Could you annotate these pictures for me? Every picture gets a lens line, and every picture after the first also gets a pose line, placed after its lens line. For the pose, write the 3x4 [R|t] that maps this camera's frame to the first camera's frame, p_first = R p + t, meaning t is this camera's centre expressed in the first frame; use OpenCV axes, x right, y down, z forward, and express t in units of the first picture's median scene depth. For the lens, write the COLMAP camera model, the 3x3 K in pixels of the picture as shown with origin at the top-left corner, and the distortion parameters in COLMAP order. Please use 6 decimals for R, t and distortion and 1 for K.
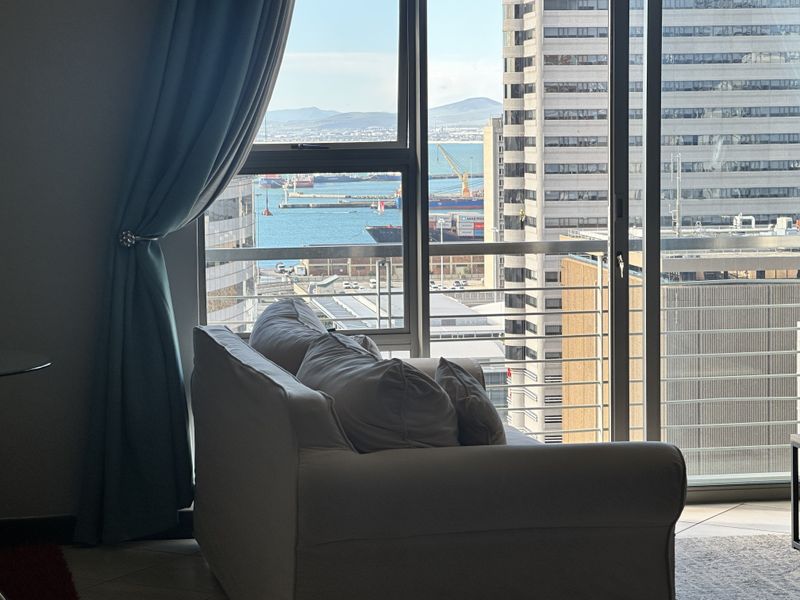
lens RADIAL K [[2005.2, 0, 400.0], [0, 2005.2, 300.0], [0, 0, 1]] dist [0.068268, 0.867041]
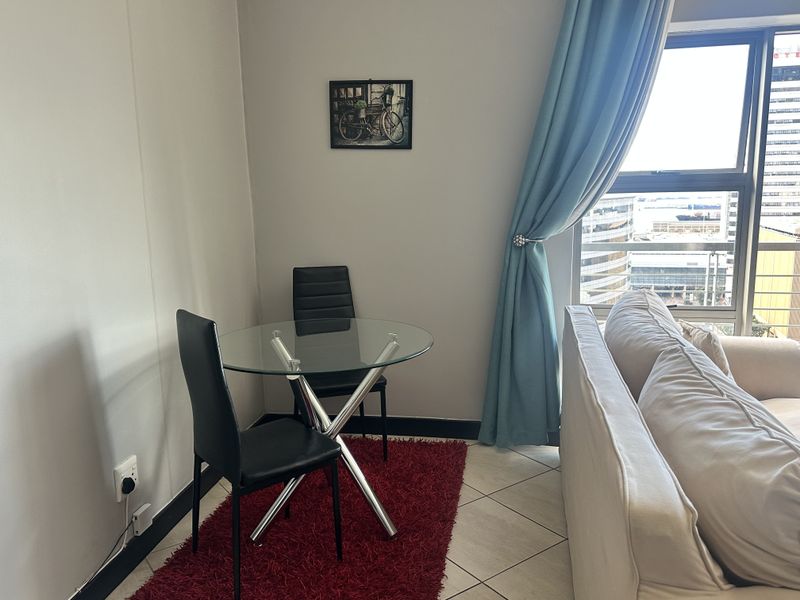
lens RADIAL K [[628.2, 0, 400.0], [0, 628.2, 300.0], [0, 0, 1]] dist [0.136812, -0.260539]
pose [[0.912696, 0.064492, -0.403518, -0.030812], [-0.024955, 0.994421, 0.102488, -0.032128], [0.407877, -0.083470, 0.909213, 0.557119]]
